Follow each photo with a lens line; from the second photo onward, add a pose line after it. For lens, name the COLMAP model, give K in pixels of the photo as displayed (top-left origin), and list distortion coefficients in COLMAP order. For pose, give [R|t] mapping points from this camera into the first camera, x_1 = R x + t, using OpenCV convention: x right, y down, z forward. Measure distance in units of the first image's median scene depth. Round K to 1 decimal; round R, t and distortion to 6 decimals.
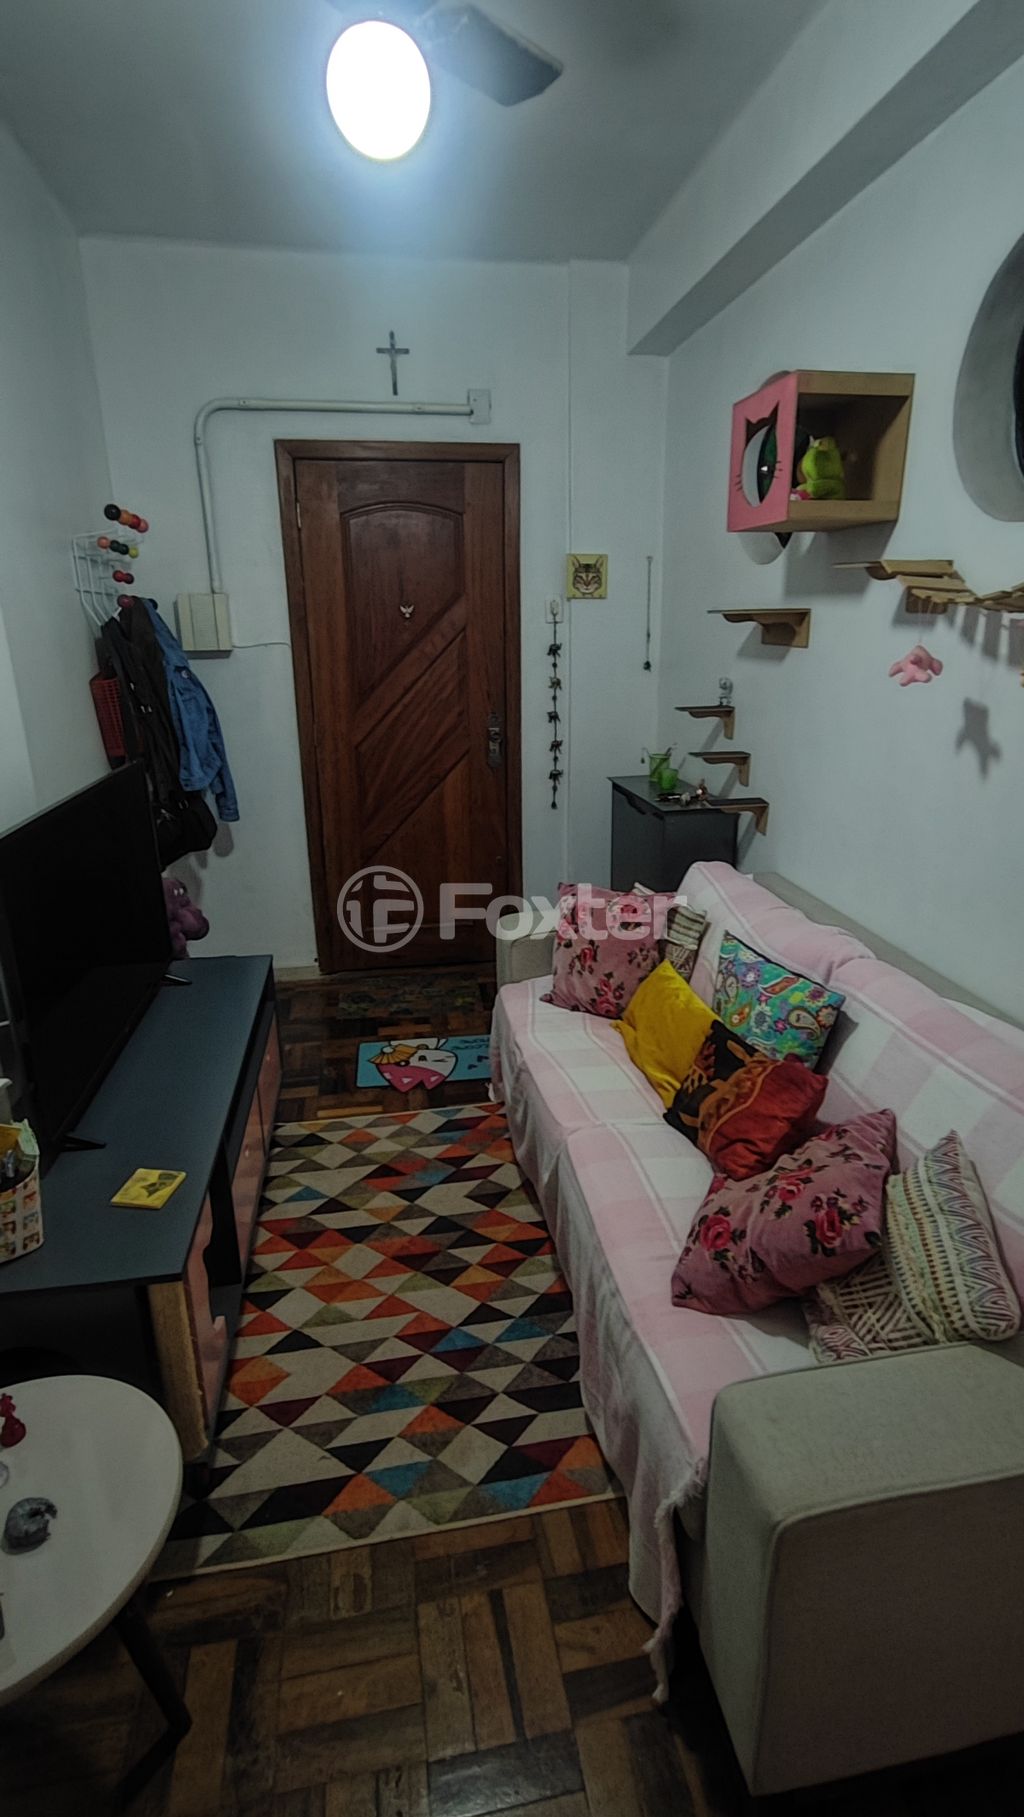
lens RADIAL K [[869.7, 0, 514.0], [0, 869.7, 906.3], [0, 0, 1]] dist [-0.002363, -0.000594]
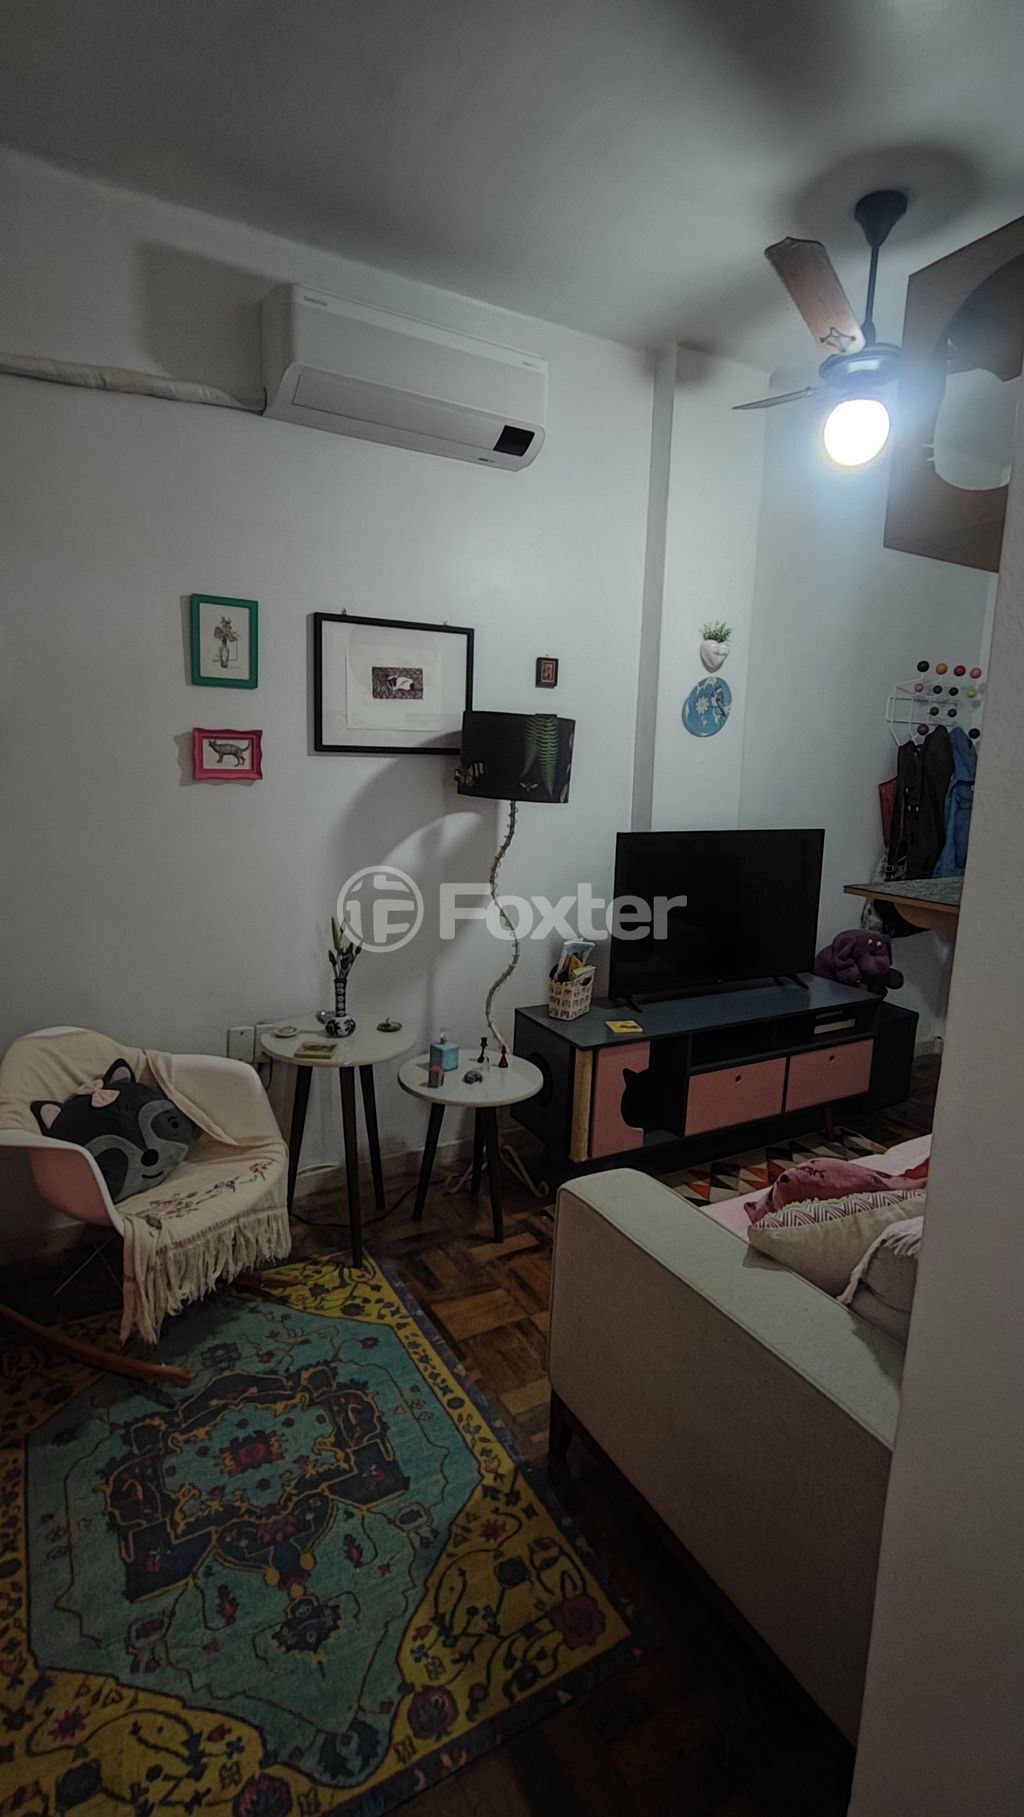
lens RADIAL K [[869.7, 0, 510.3], [0, 869.7, 905.6], [0, 0, 1]] dist [-0.002363, -0.000594]
pose [[0.341137, 0.182748, -0.922078, 1.173138], [-0.321721, 0.944379, 0.068143, 0.033710], [0.883245, 0.273406, 0.380957, 0.012761]]
